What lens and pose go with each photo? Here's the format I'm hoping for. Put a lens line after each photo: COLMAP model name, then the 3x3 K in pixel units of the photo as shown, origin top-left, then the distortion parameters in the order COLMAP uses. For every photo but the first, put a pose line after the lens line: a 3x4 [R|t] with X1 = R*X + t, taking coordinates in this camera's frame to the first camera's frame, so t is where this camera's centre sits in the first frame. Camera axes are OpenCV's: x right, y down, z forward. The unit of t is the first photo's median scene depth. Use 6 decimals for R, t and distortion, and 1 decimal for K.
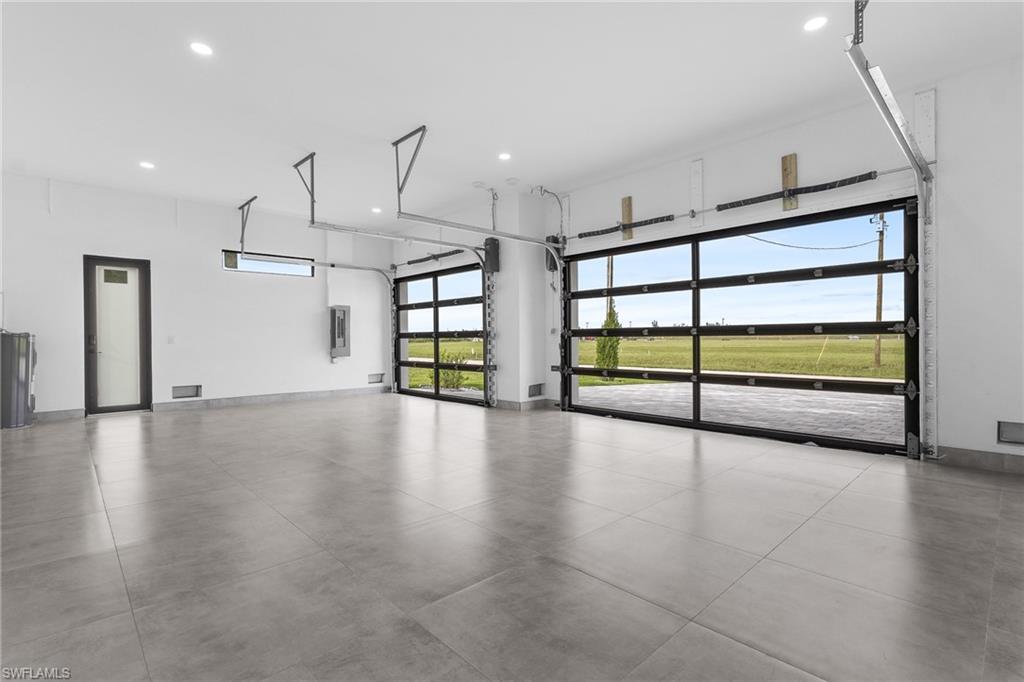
lens RADIAL K [[474.9, 0, 510.7], [0, 474.9, 338.9], [0, 0, 1]] dist [0.006751, 0.000423]
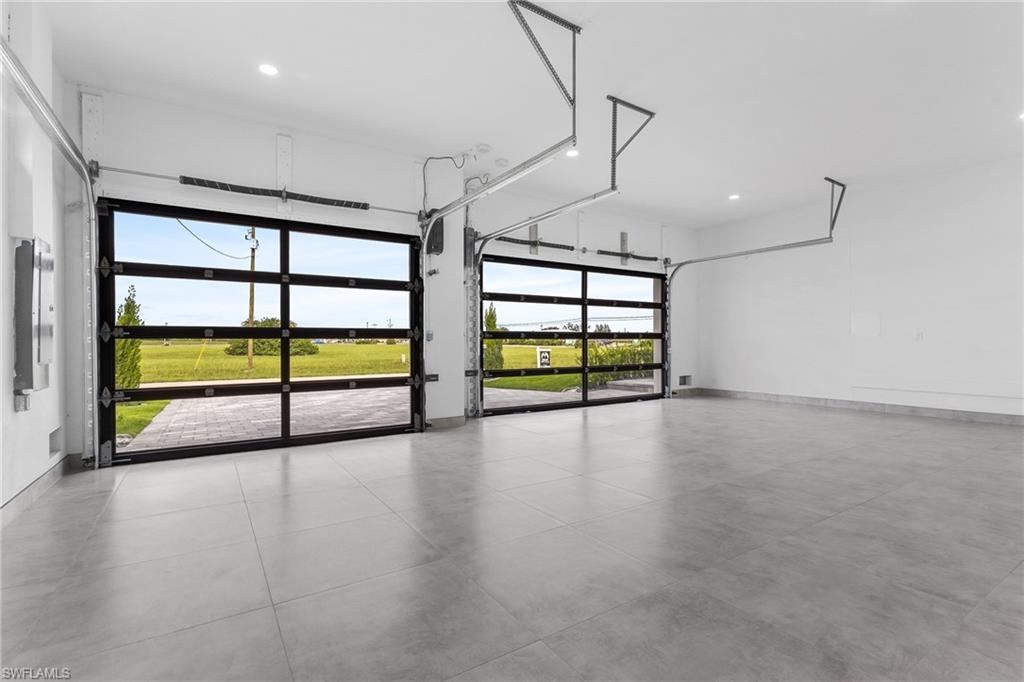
lens RADIAL K [[474.9, 0, 511.4], [0, 474.9, 342.6], [0, 0, 1]] dist [0.006751, 0.000423]
pose [[0.178000, 0.003207, 0.984025, -0.787060], [0.003948, 0.999984, -0.003973, 0.006940], [-0.984023, 0.004592, 0.177984, 0.753064]]
